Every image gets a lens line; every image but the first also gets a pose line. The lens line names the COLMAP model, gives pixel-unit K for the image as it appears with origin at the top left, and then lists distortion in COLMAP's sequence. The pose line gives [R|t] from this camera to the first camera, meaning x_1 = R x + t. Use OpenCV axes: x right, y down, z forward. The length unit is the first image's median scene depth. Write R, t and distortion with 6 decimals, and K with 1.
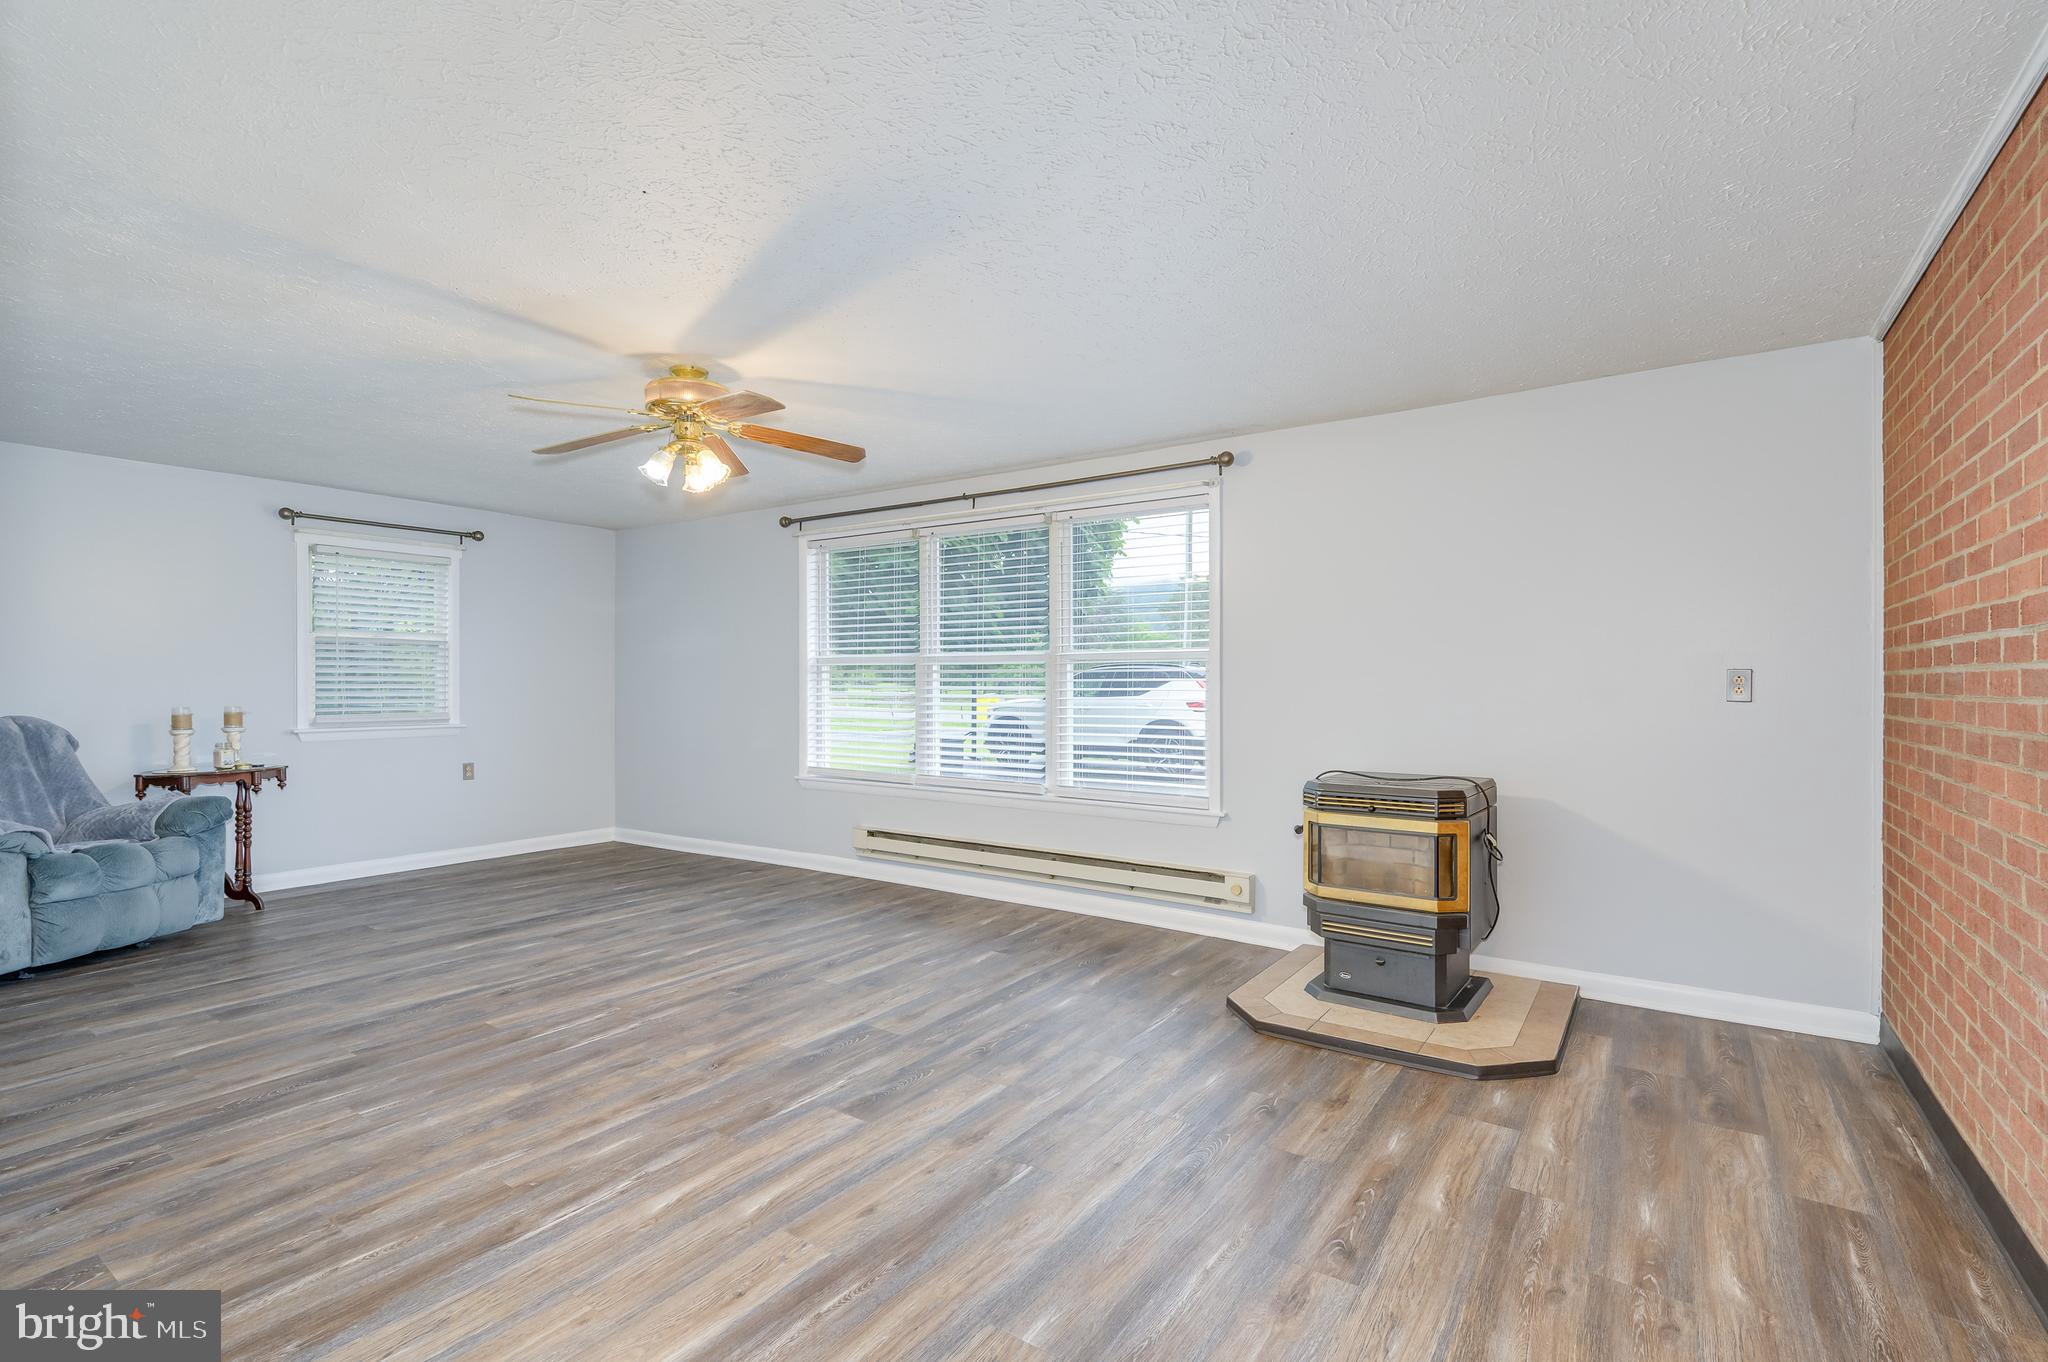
lens RADIAL K [[940.0, 0, 1006.7], [0, 940.0, 655.4], [0, 0, 1]] dist [-0.000778, -0.000008]
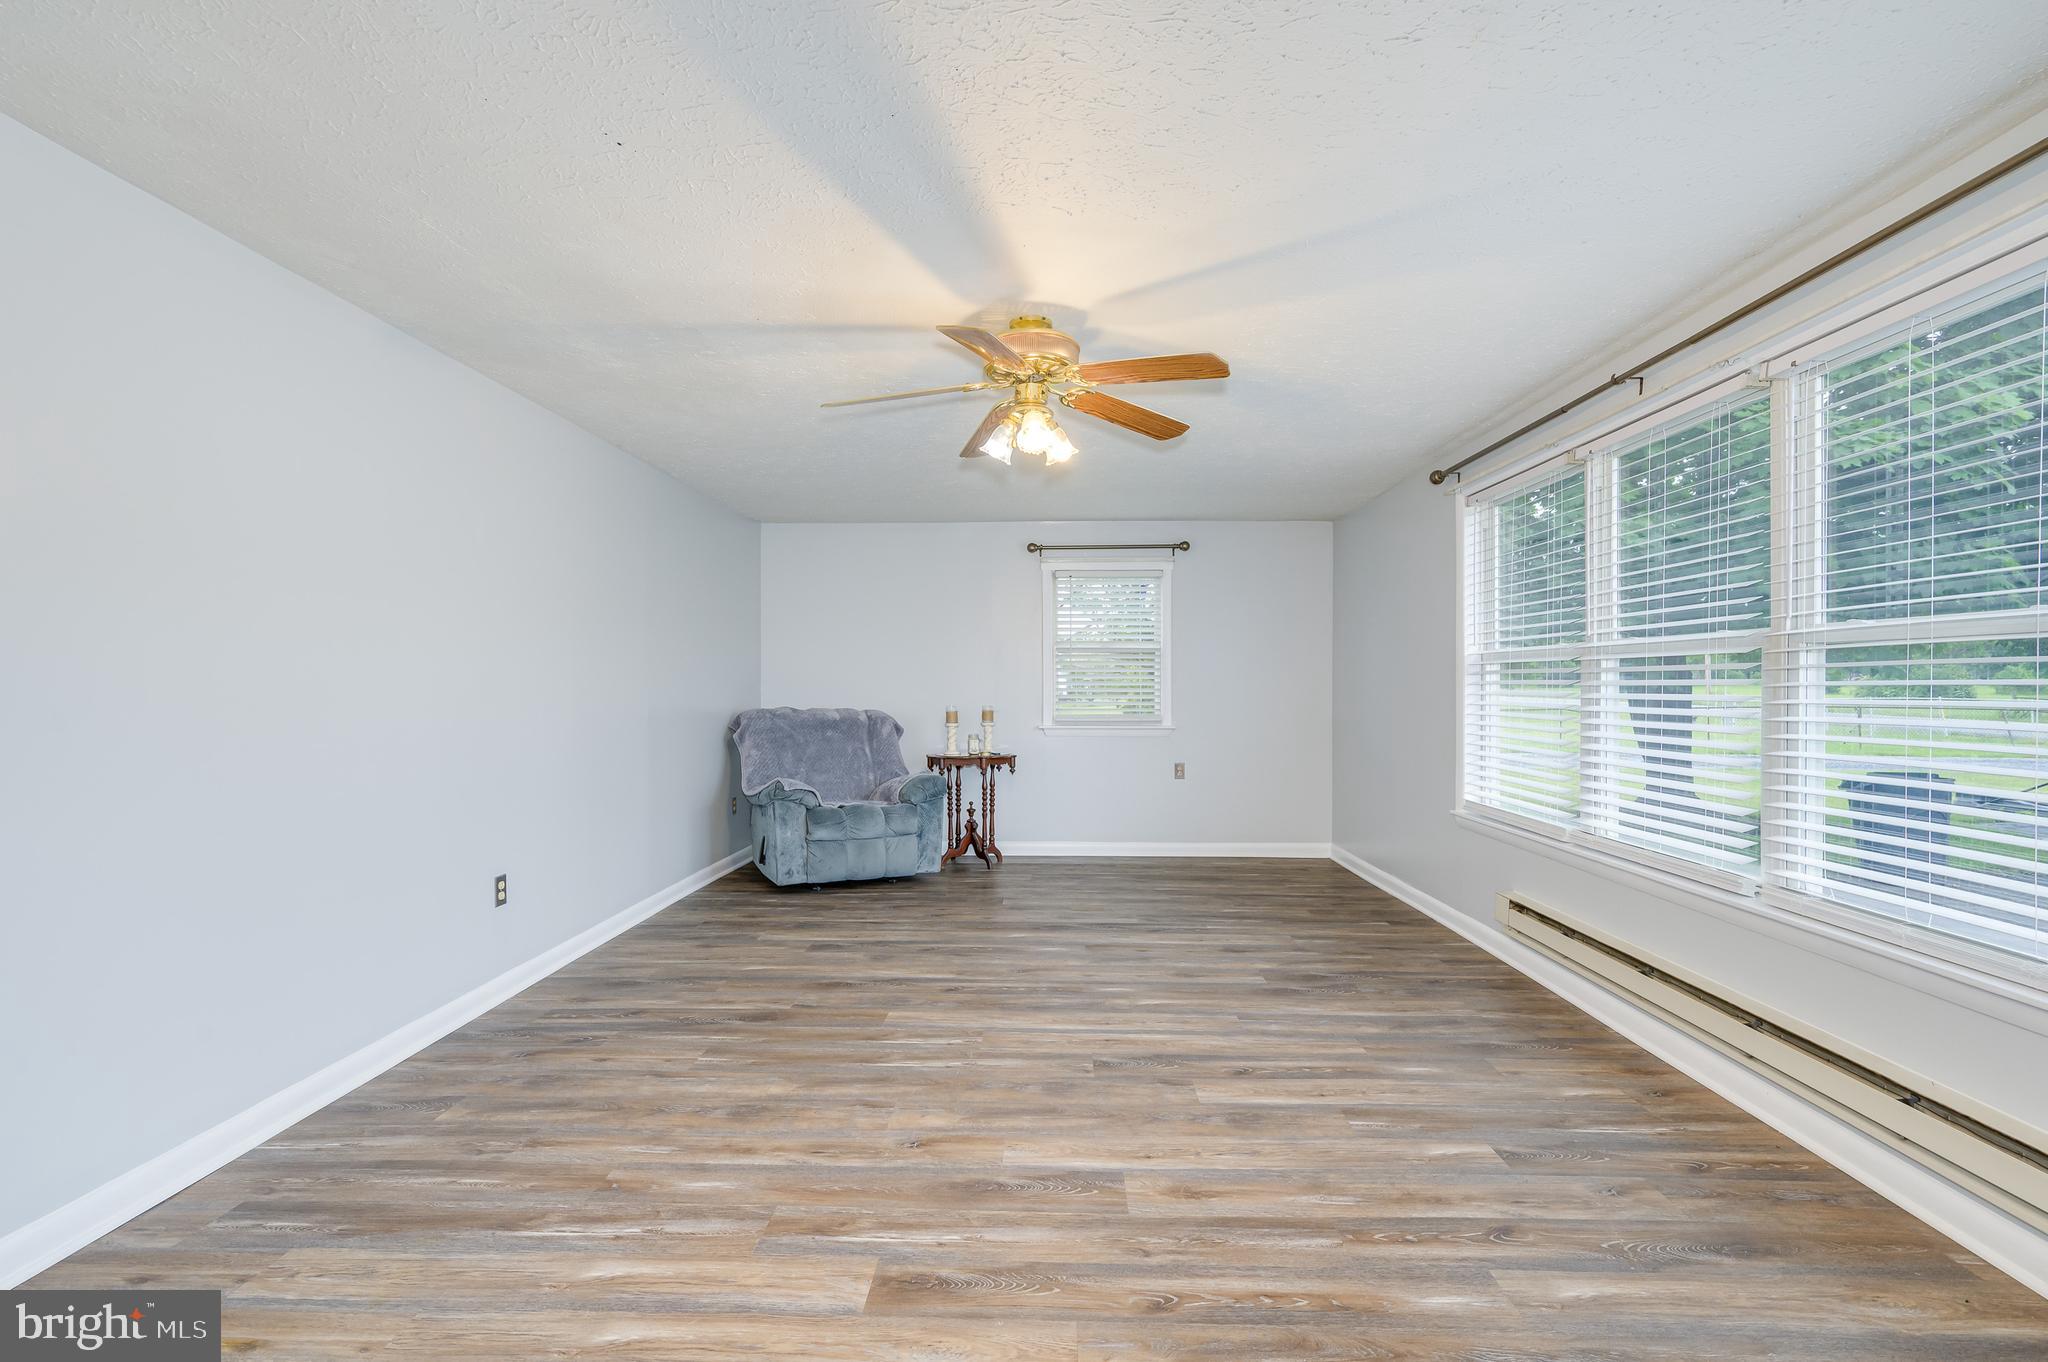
lens RADIAL K [[924.9, 0, 1024.0], [0, 924.9, 681.0], [0, 0, 1]] dist [0.000741, 0.000187]
pose [[0.552742, -0.004758, -0.833339, 0.352704], [0.025013, 0.999628, 0.010884, 0.012536], [0.832977, -0.026860, 0.552656, 0.513377]]
